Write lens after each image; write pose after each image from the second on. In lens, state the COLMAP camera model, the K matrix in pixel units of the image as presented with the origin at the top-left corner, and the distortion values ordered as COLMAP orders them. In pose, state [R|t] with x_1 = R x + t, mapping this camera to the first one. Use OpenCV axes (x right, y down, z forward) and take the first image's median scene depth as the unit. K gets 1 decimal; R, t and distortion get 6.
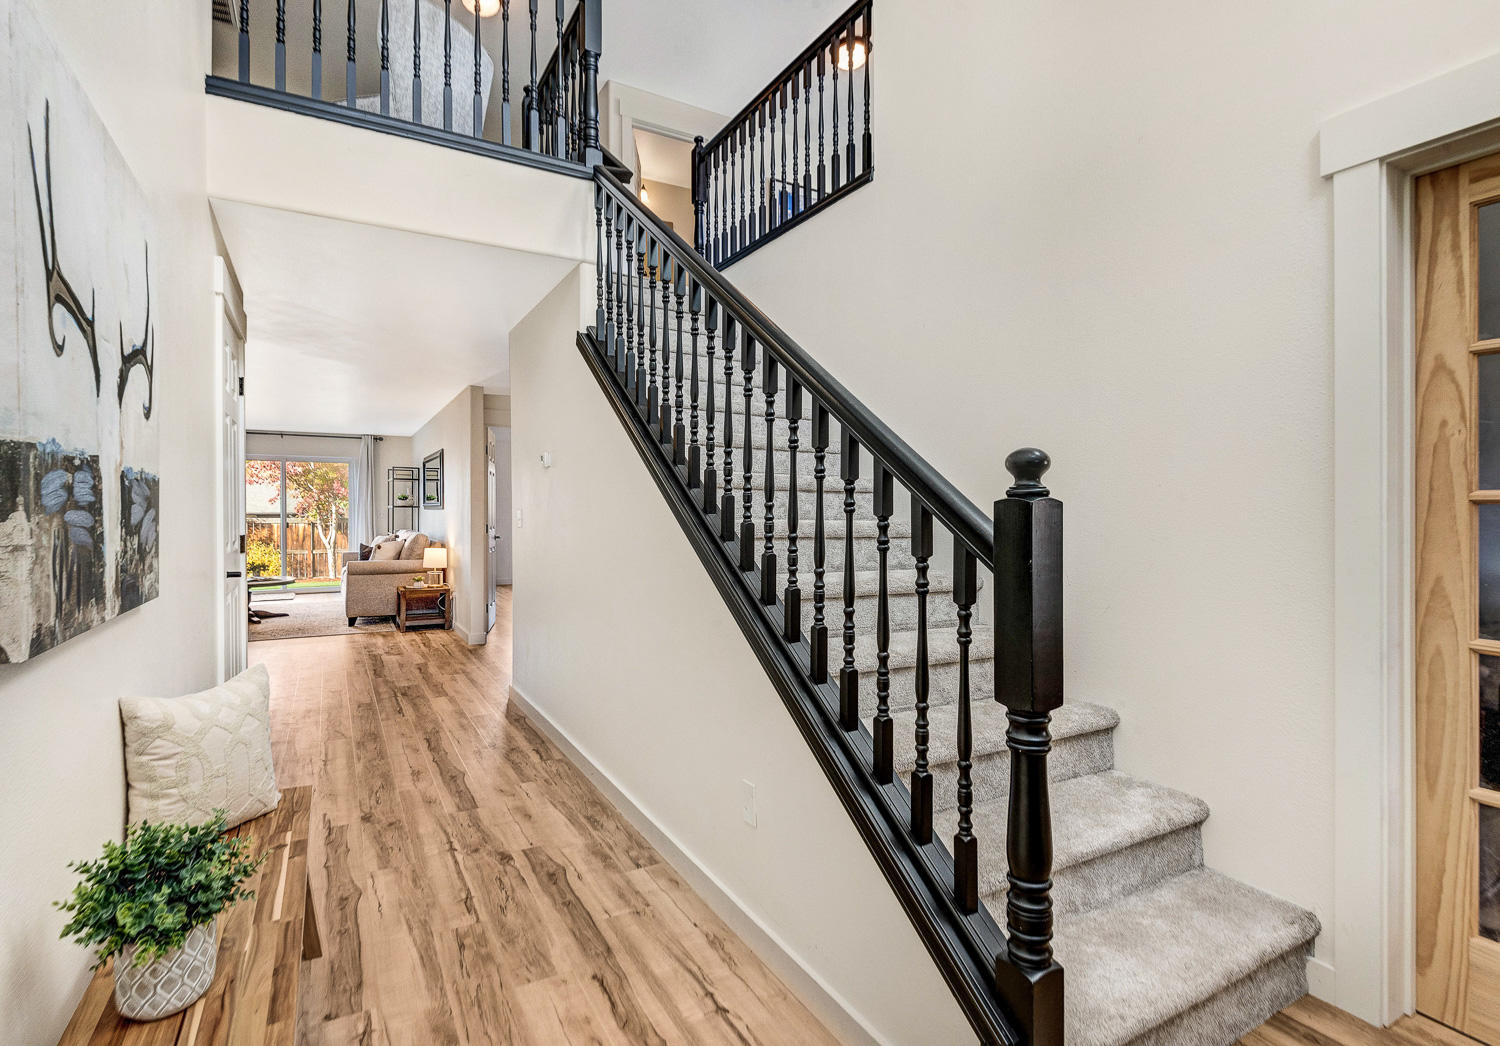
lens RADIAL K [[731.5, 0, 750.0], [0, 731.5, 523.0], [0, 0, 1]] dist [0.046903, 0.000021]
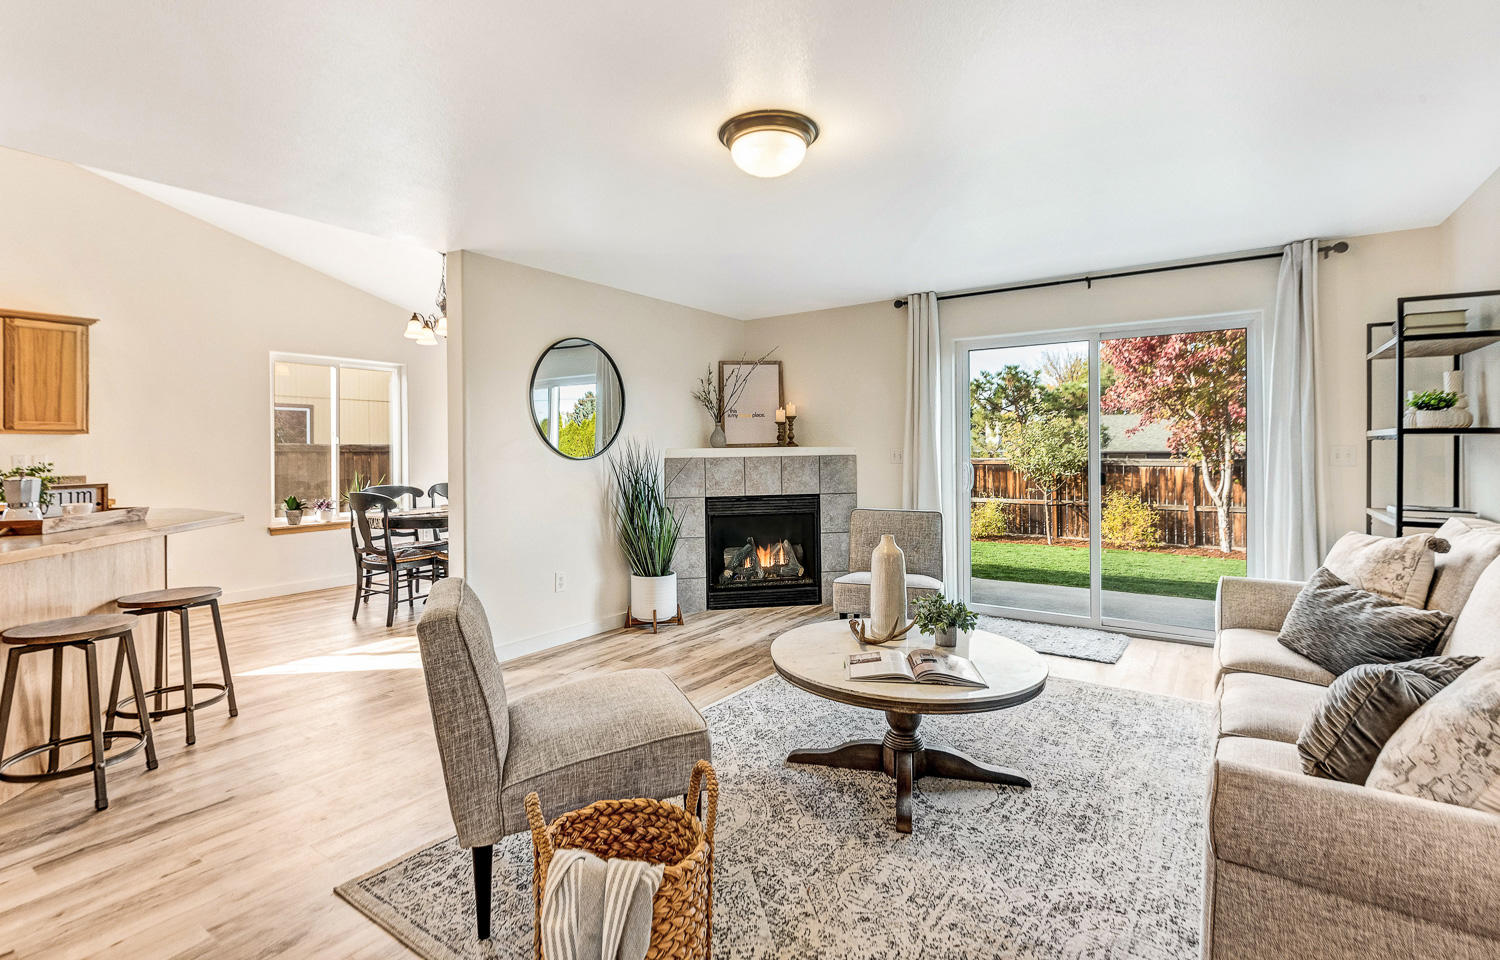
lens RADIAL K [[702.6, 0, 744.0], [0, 702.6, 440.1], [0, 0, 1]] dist [0.004014, -0.000014]
pose [[0.432990, -0.010362, -0.901339, -1.147980], [-0.016901, 0.999665, -0.019611, -0.028415], [0.901240, 0.023725, 0.432670, 2.147584]]
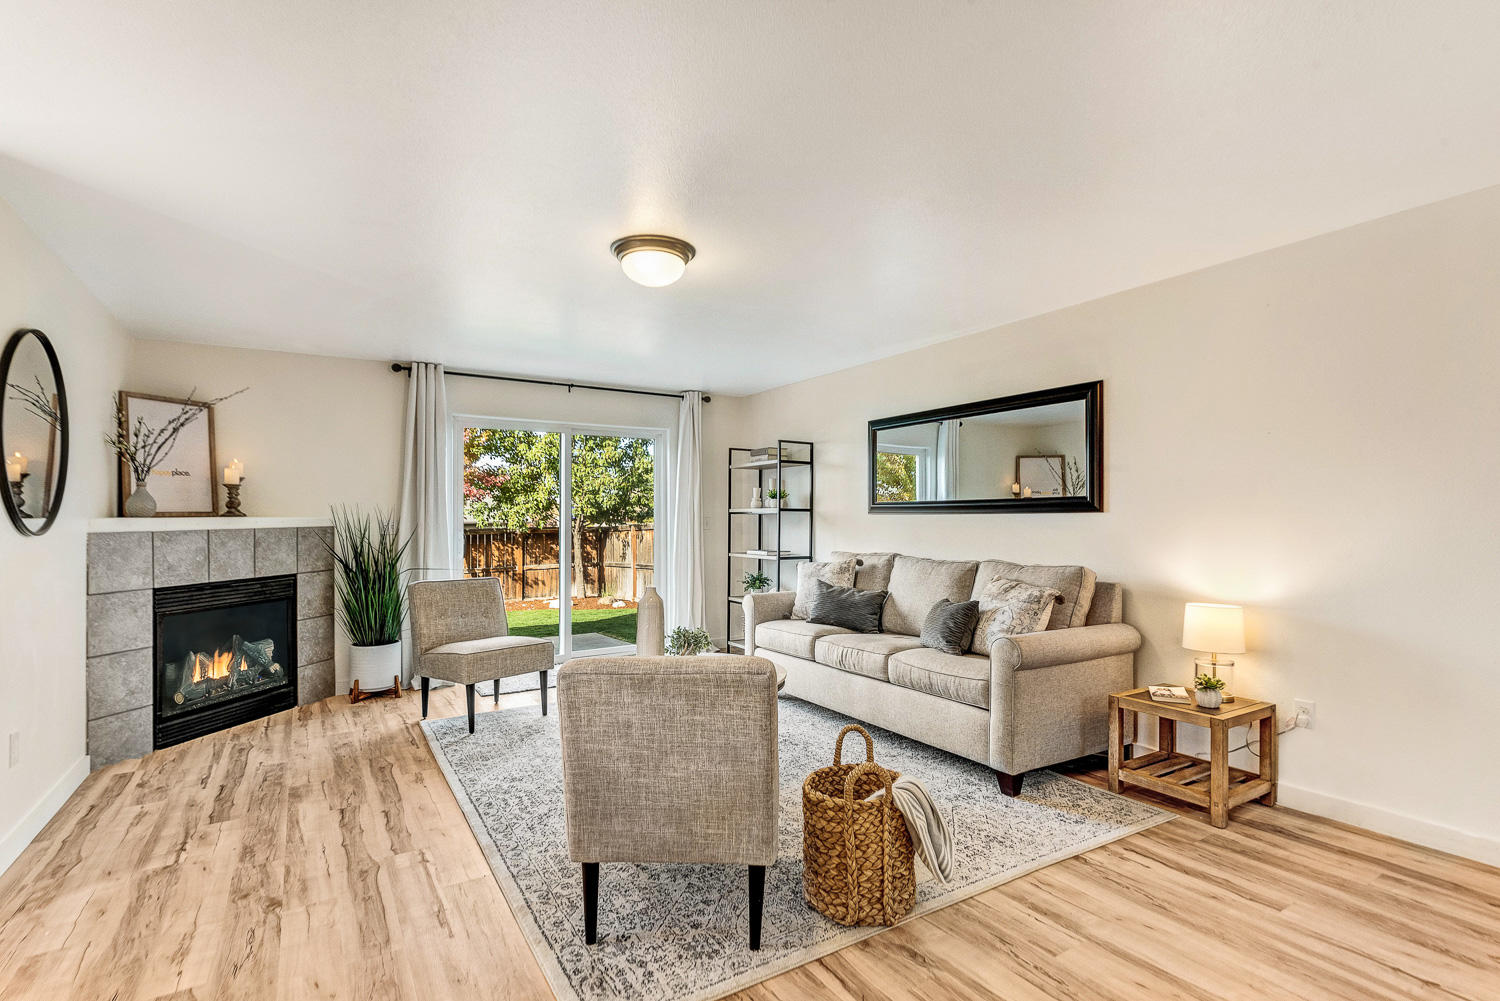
lens RADIAL K [[710.3, 0, 742.0], [0, 710.3, 505.7], [0, 0, 1]] dist [0.001363, -0.000088]
pose [[0.999235, 0.000987, 0.039103, -1.790752], [0.000598, 0.999179, -0.040513, -0.011913], [-0.039110, 0.040506, 0.998414, 1.553391]]
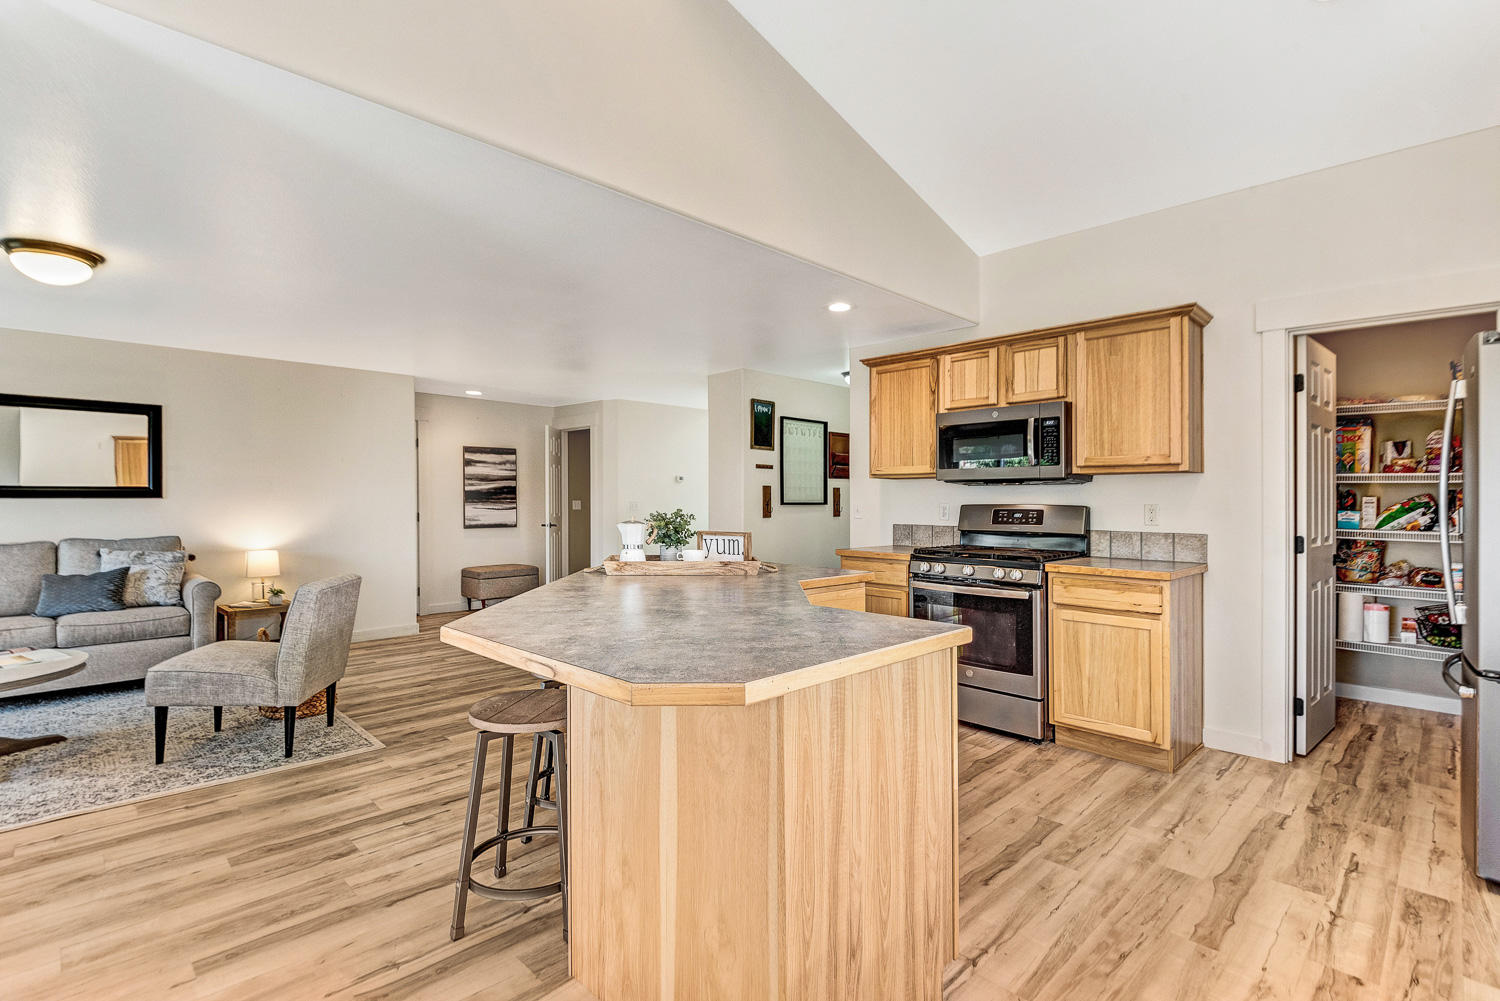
lens RADIAL K [[710.3, 0, 742.0], [0, 710.3, 505.7], [0, 0, 1]] dist [0.001363, -0.000088]
pose [[-0.257352, -0.001136, 0.966317, -3.136235], [0.023555, 0.999695, 0.007448, -0.012950], [-0.966031, 0.024679, -0.257247, 1.830617]]
